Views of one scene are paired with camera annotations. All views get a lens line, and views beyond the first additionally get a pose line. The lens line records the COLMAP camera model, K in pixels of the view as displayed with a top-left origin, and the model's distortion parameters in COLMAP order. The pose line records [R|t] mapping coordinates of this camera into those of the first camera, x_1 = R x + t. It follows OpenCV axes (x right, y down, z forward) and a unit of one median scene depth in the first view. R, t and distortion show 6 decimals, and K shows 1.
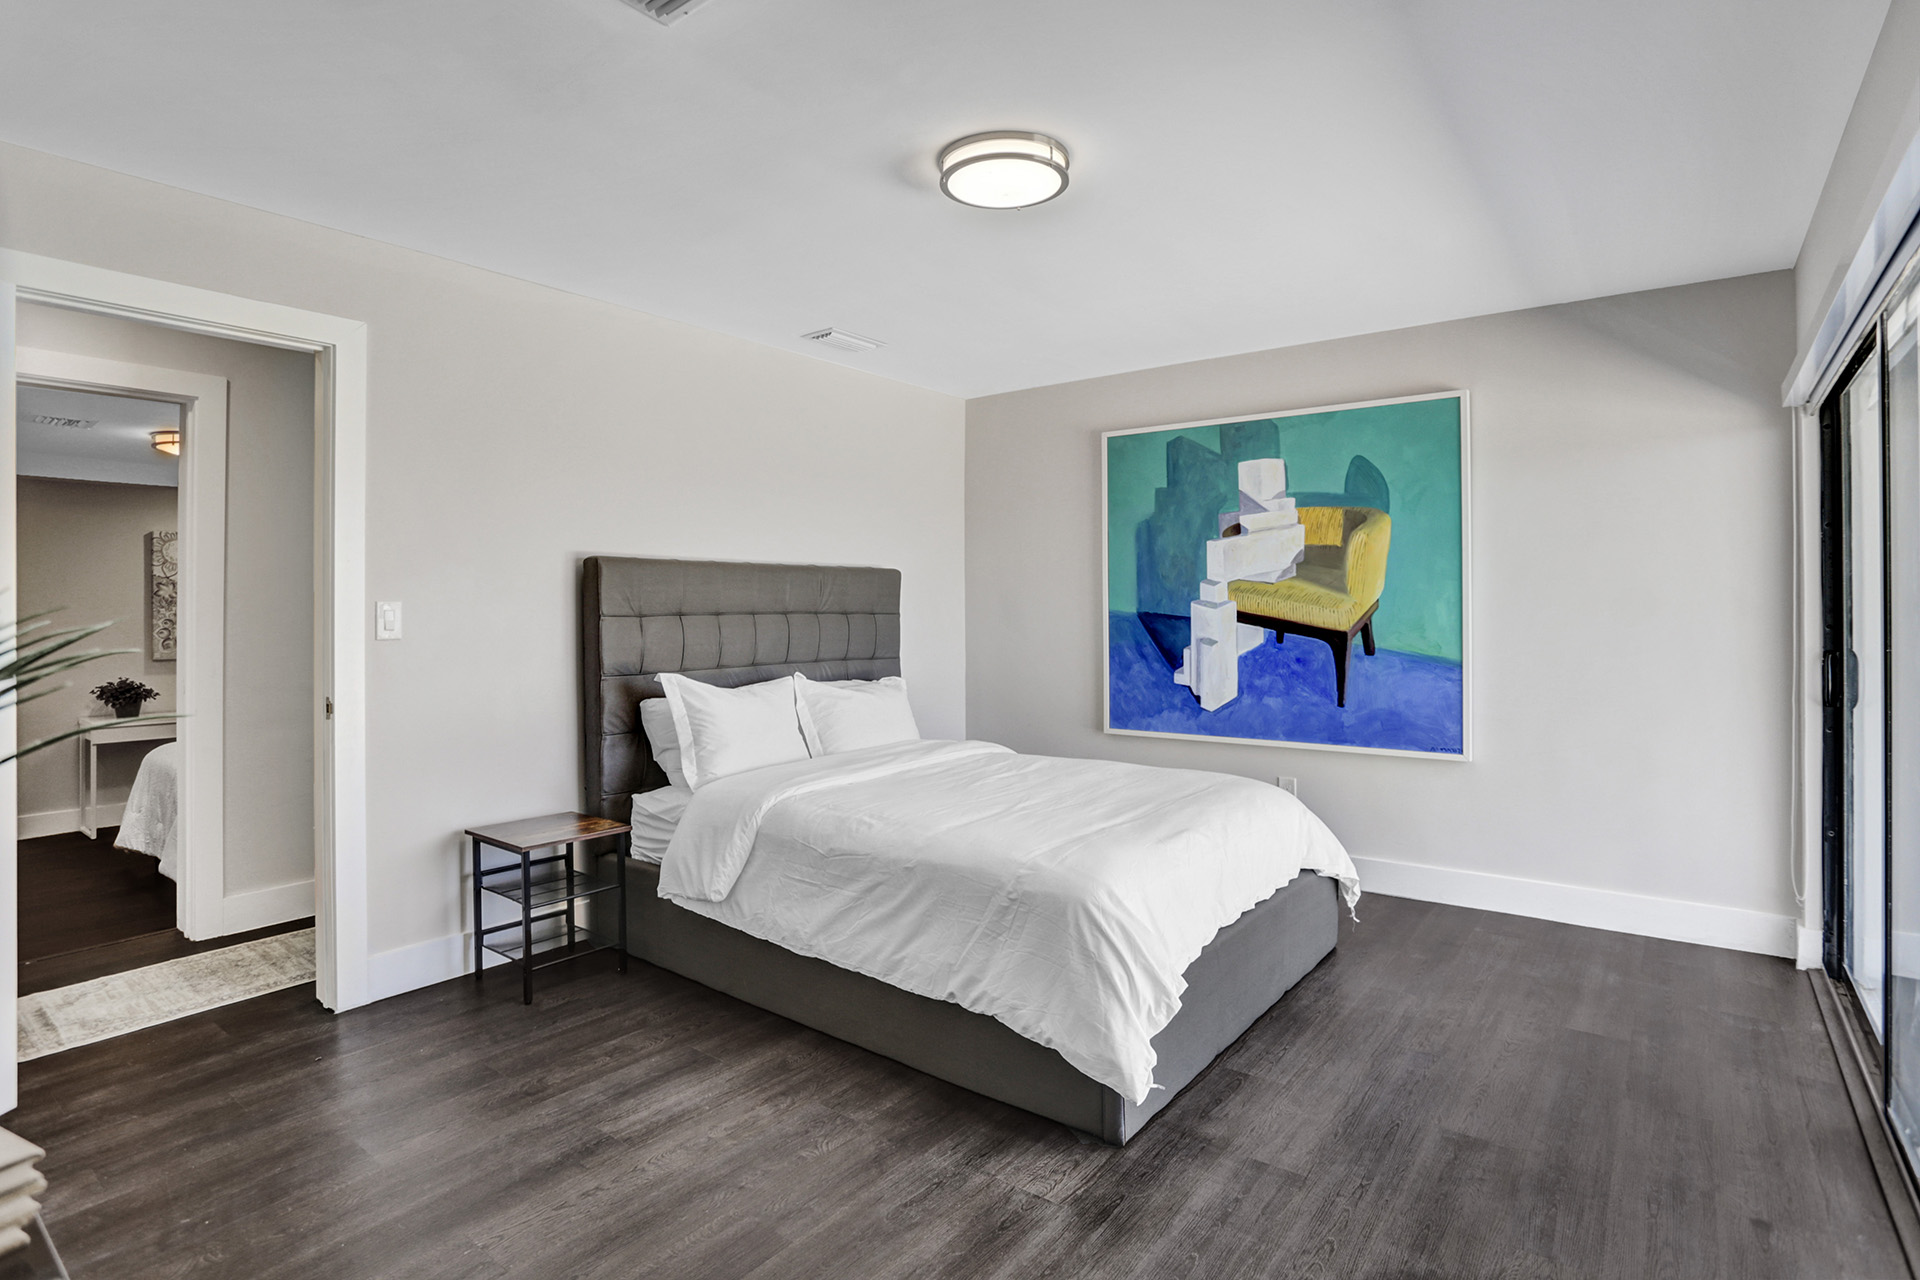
lens RADIAL K [[985.9, 0, 956.3], [0, 985.9, 601.6], [0, 0, 1]] dist [-0.015462, 0.001075]
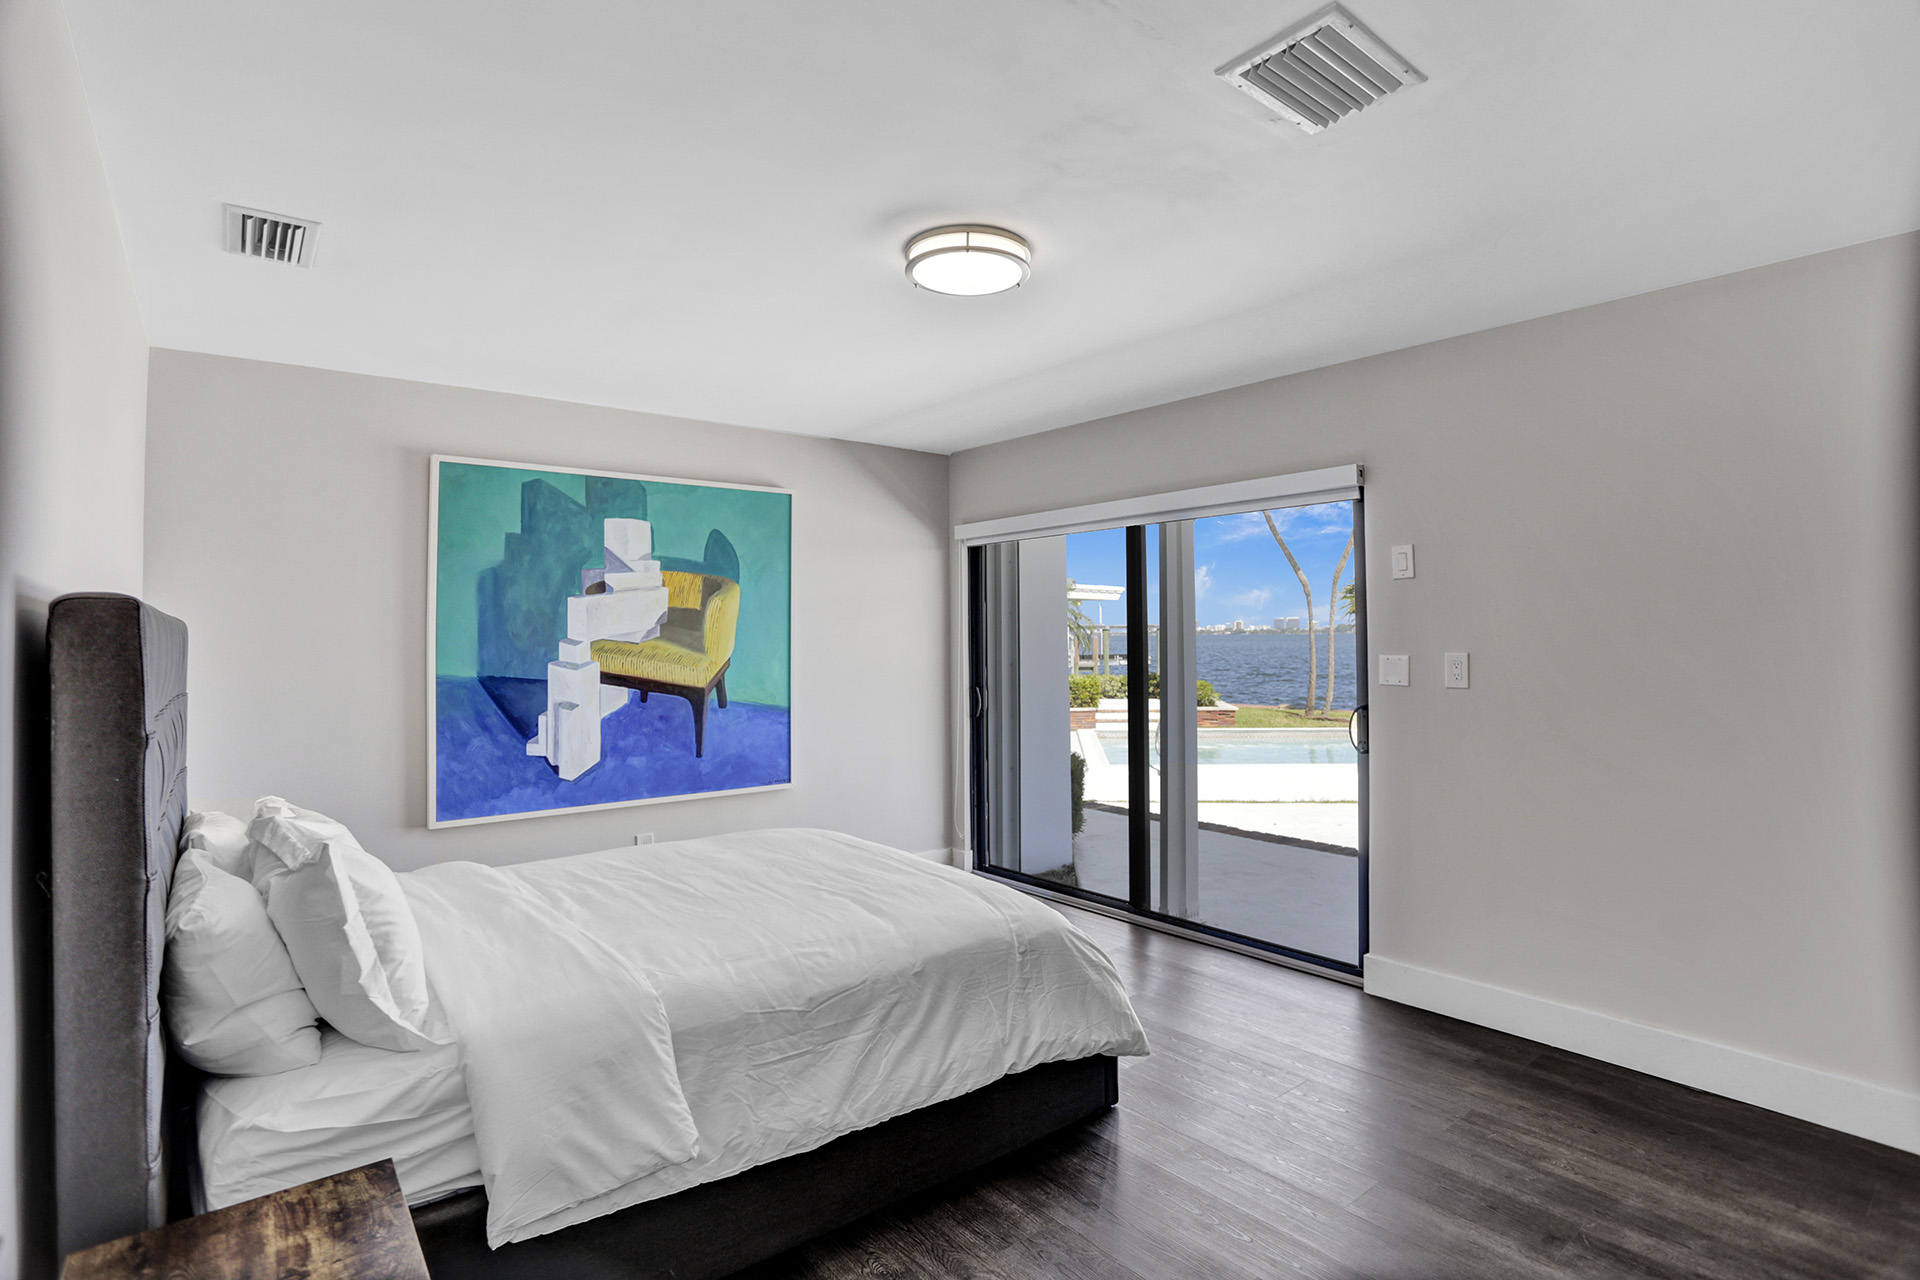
lens RADIAL K [[942.7, 0, 949.1], [0, 942.7, 615.7], [0, 0, 1]] dist [-0.046852, 0.000922]
pose [[0.272161, 0.024655, 0.961936, -0.507888], [0.003228, 0.999643, -0.026535, -0.020171], [-0.962246, 0.010327, 0.271984, 0.424990]]
